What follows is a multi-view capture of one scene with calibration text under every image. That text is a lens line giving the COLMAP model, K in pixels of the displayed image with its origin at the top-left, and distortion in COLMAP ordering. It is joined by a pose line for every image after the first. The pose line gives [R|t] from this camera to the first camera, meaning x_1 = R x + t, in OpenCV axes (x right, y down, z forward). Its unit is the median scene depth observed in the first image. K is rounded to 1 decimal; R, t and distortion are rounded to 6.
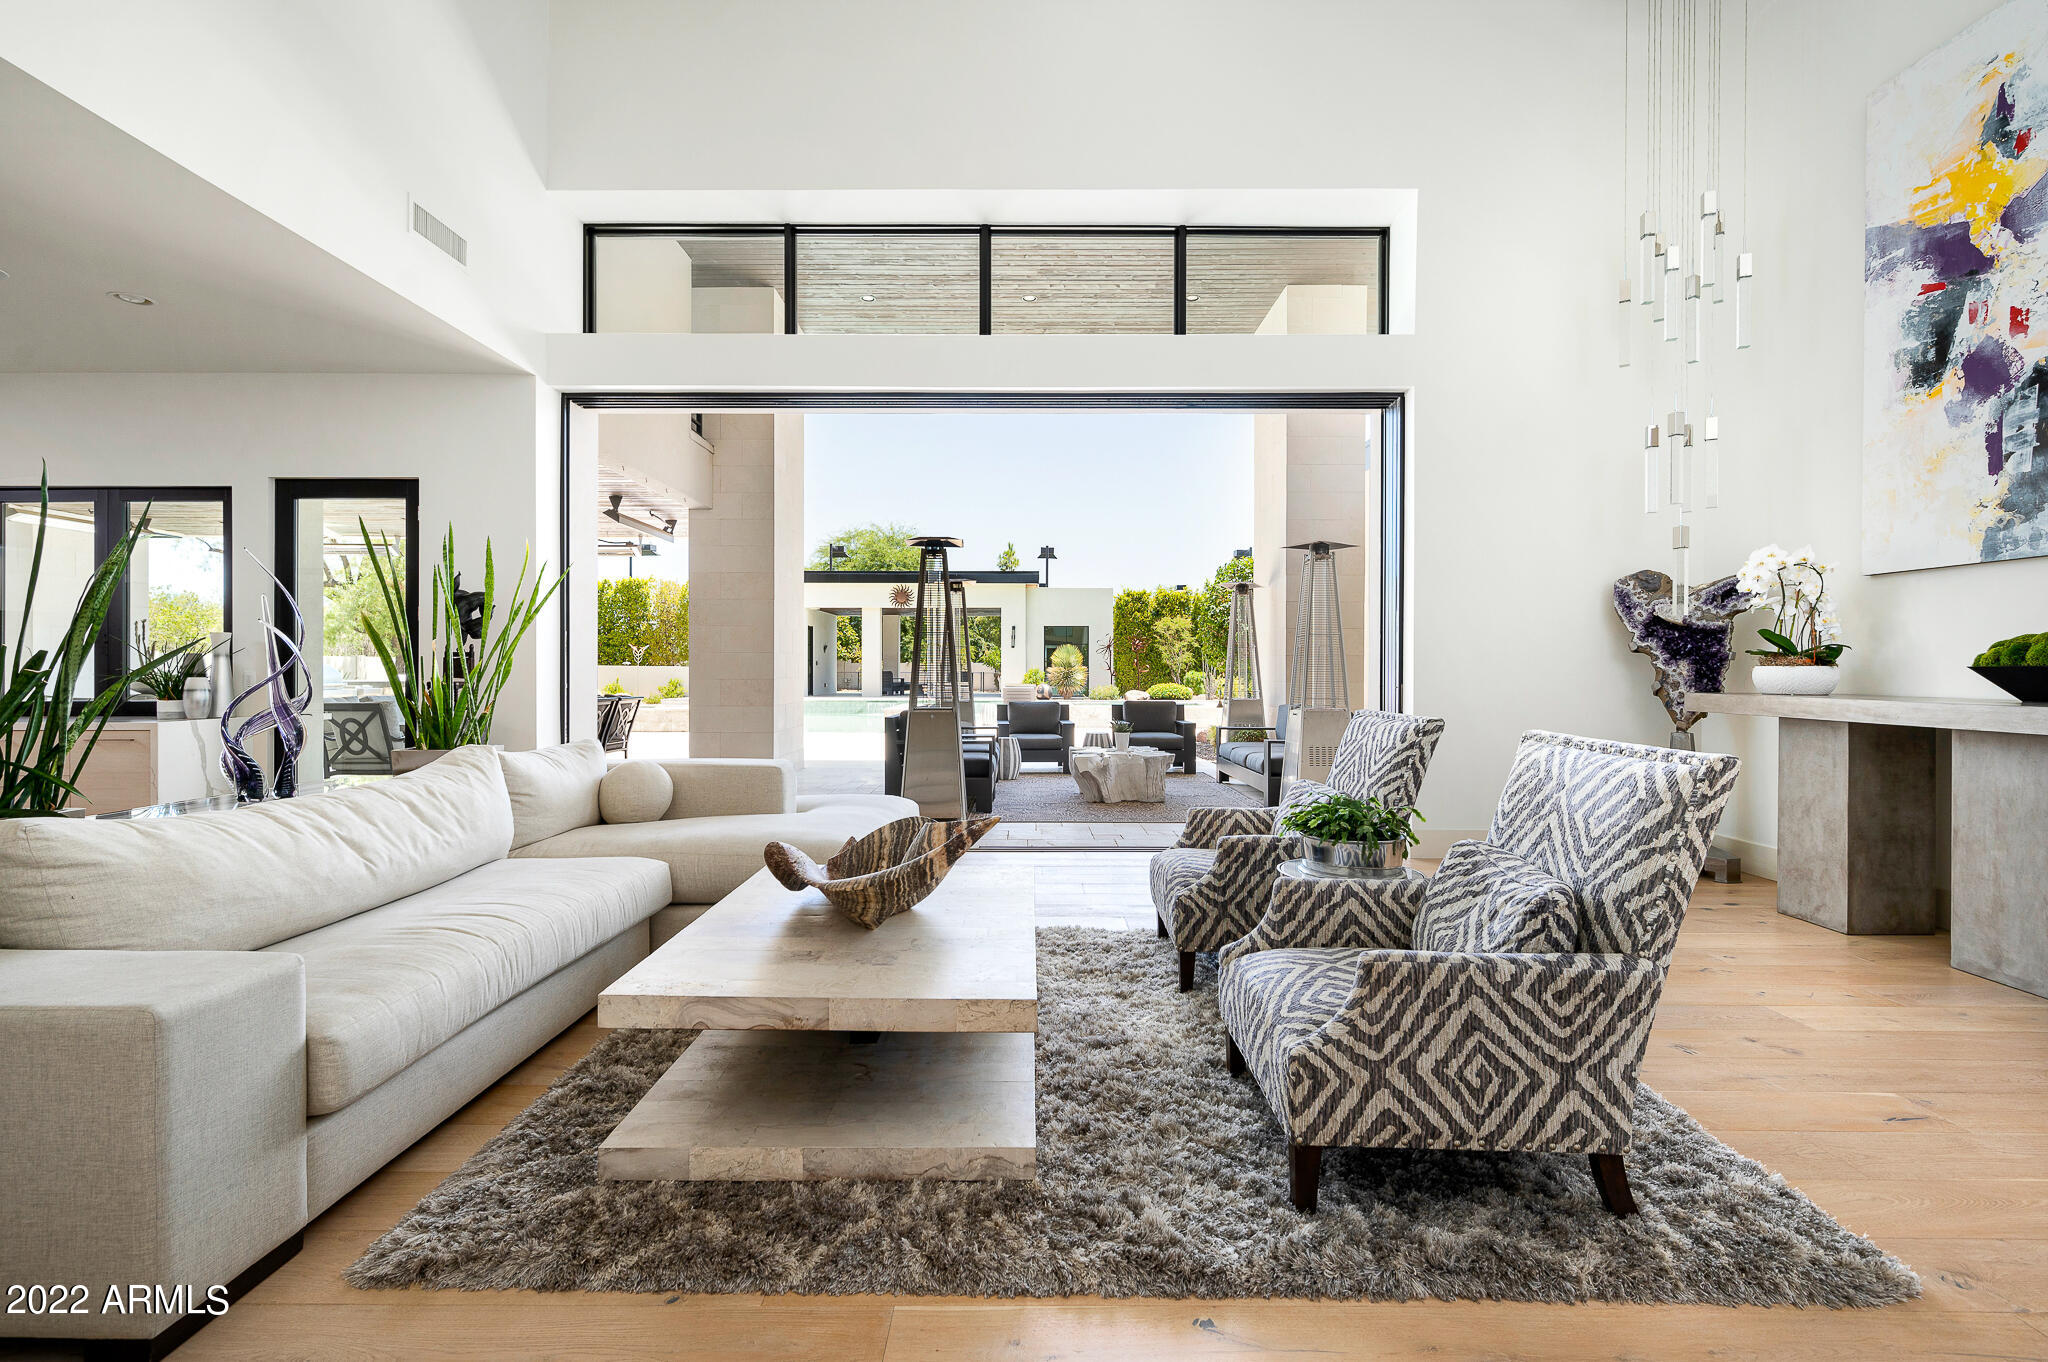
lens RADIAL K [[932.0, 0, 1026.6], [0, 932.0, 678.0], [0, 0, 1]] dist [0.002689, -0.000872]
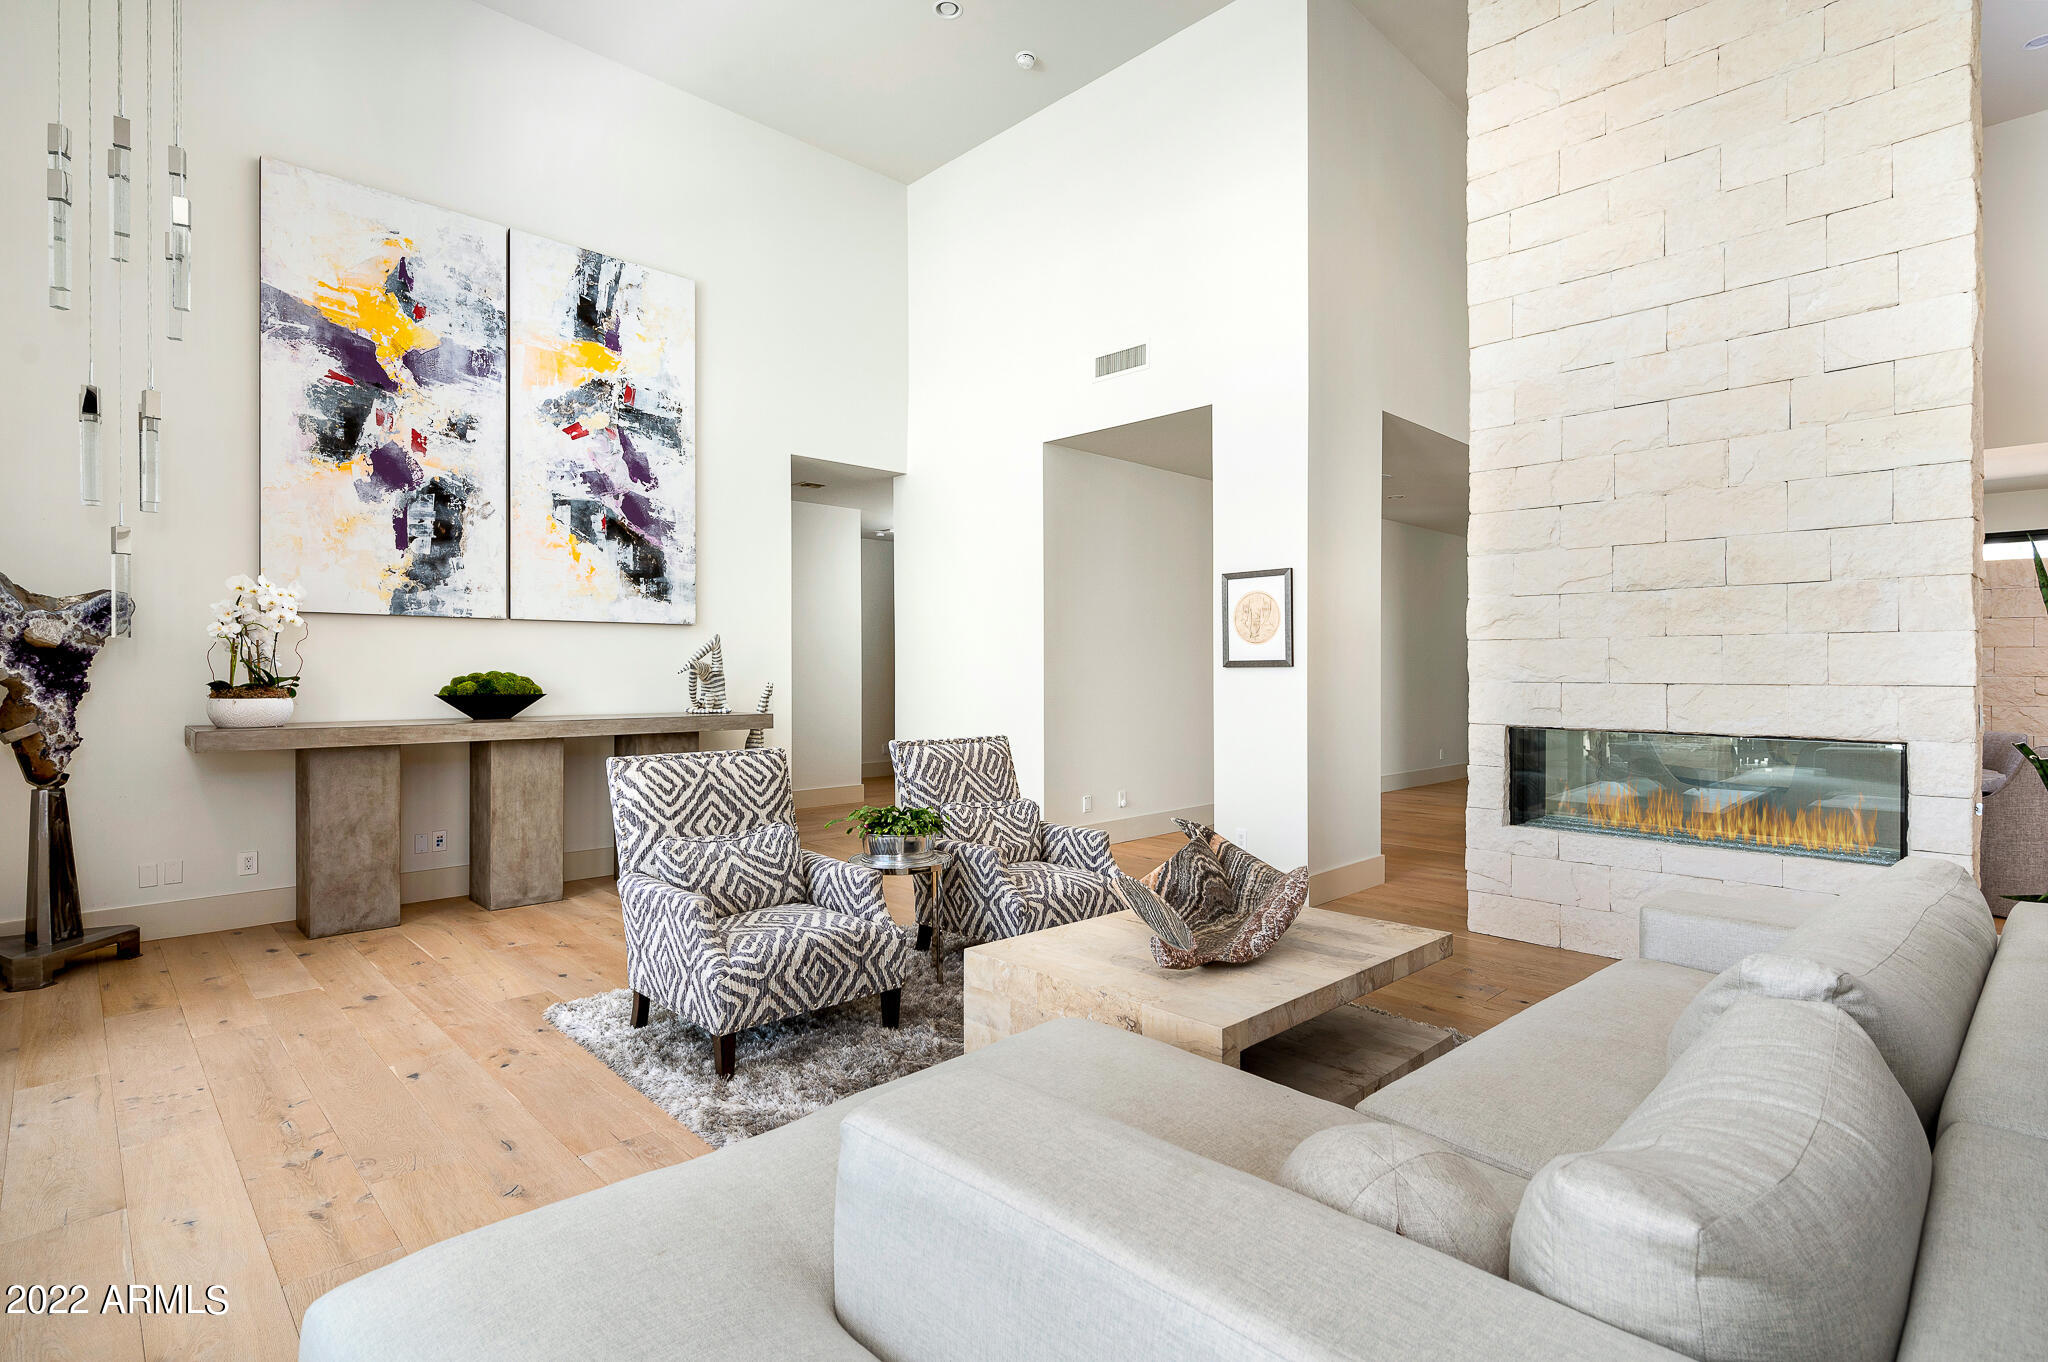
lens RADIAL K [[992.1, 0, 1029.3], [0, 992.1, 670.2], [0, 0, 1]] dist [0.003397, 0.000062]
pose [[-0.699045, -0.002428, 0.715073, -0.578523], [0.006226, 0.999936, 0.009482, -0.054333], [-0.715050, 0.011081, -0.698985, 1.325898]]
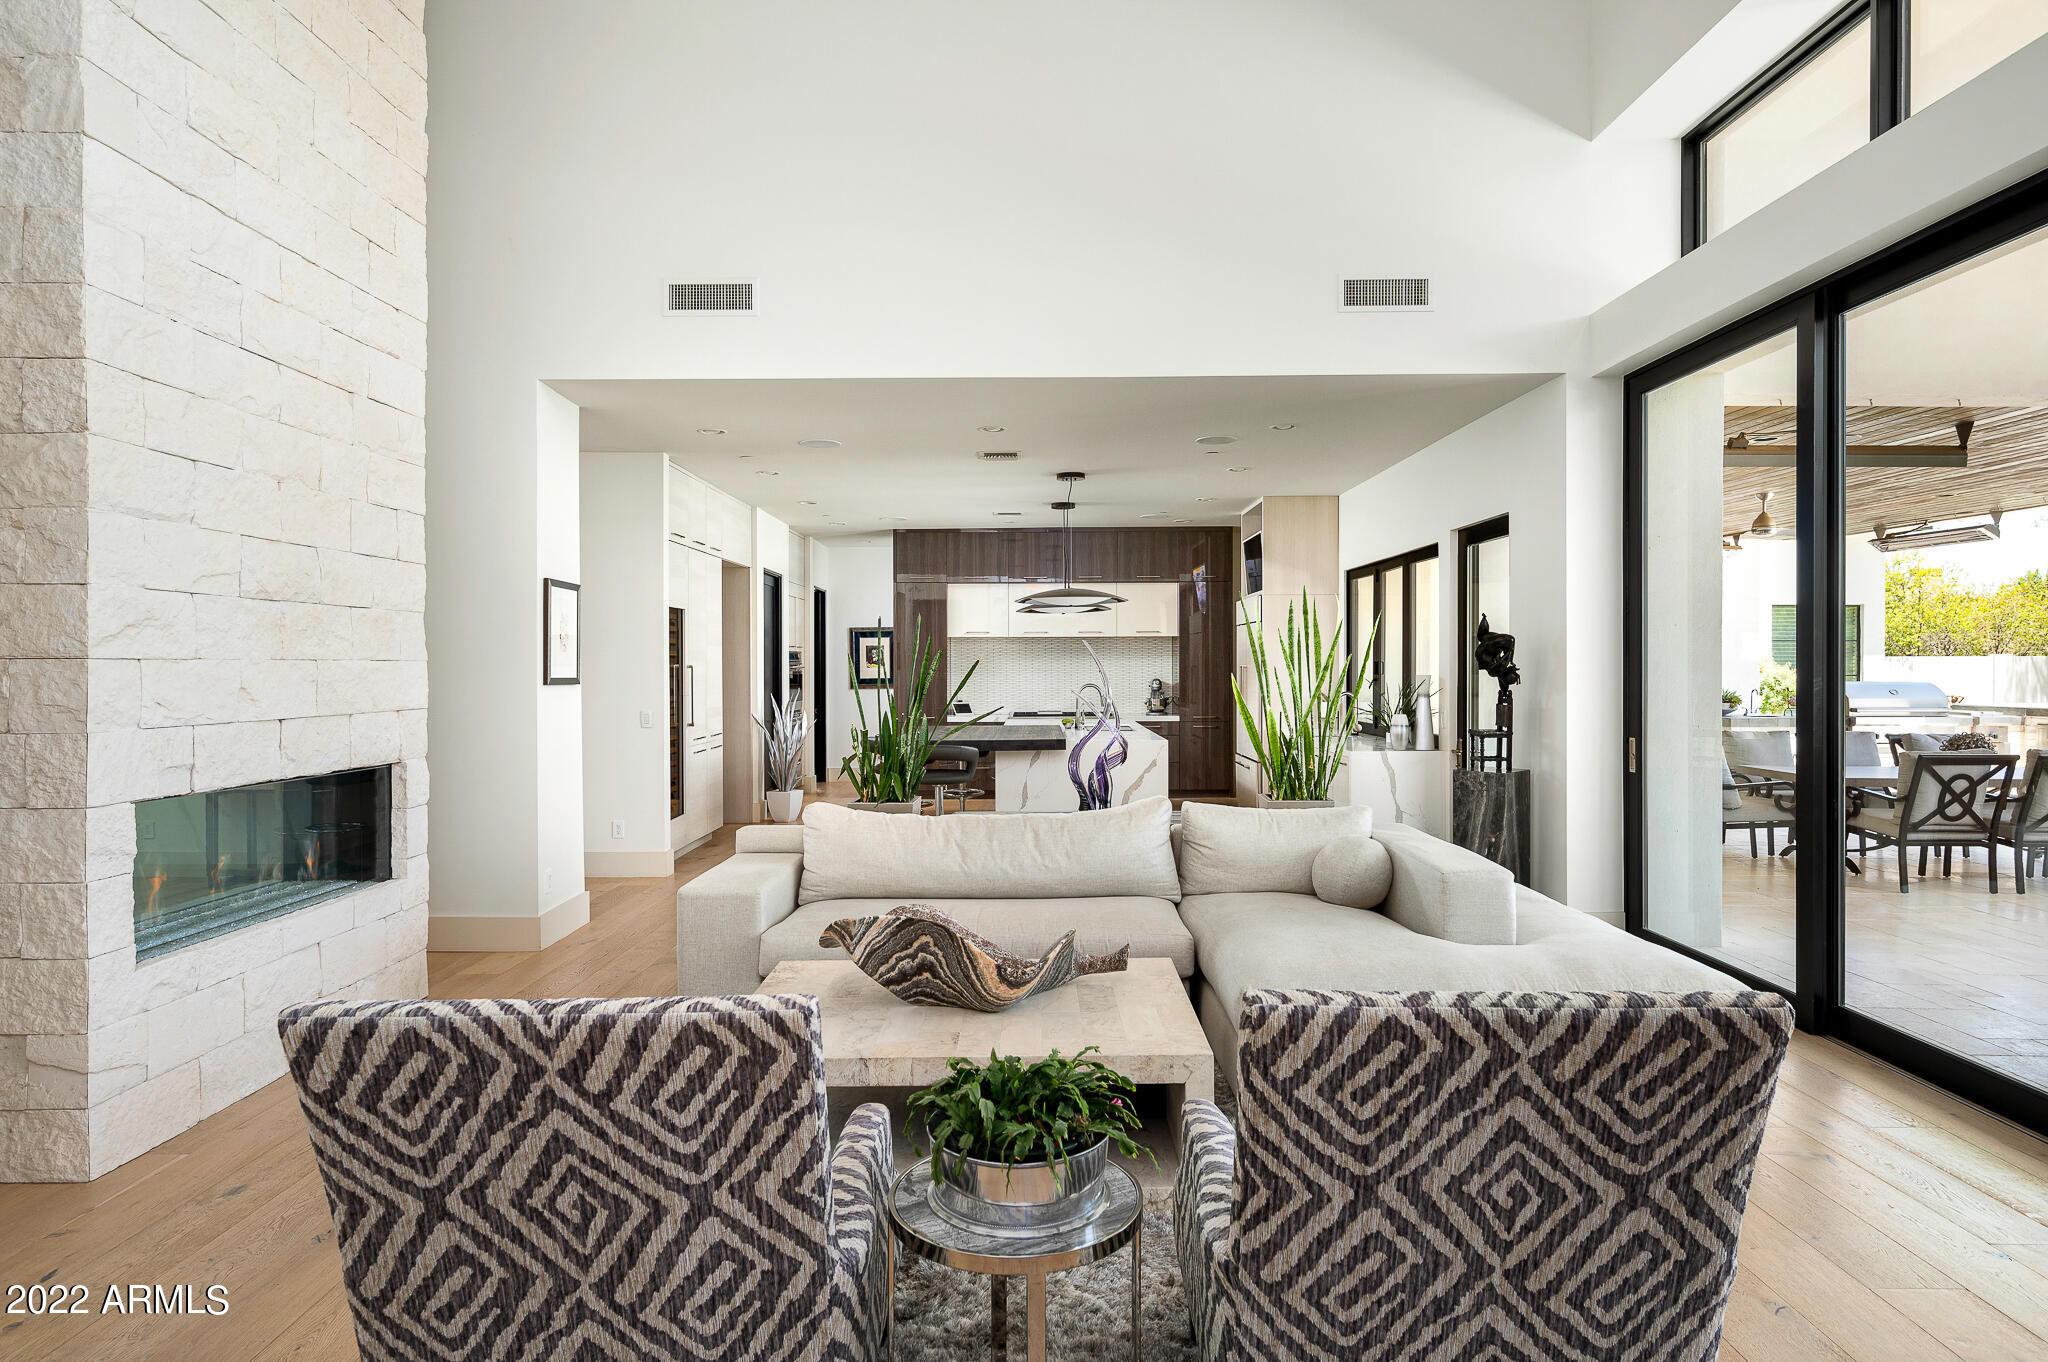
lens RADIAL K [[1164.0, 0, 1025.0], [0, 1164.0, 673.0], [0, 0, 1]] dist [-0.003314, -0.000338]
pose [[-0.008502, 0.006599, -0.999942, 0.736917], [-0.007007, 0.999953, 0.006659, -0.076889], [0.999939, 0.007063, -0.008455, 0.717745]]
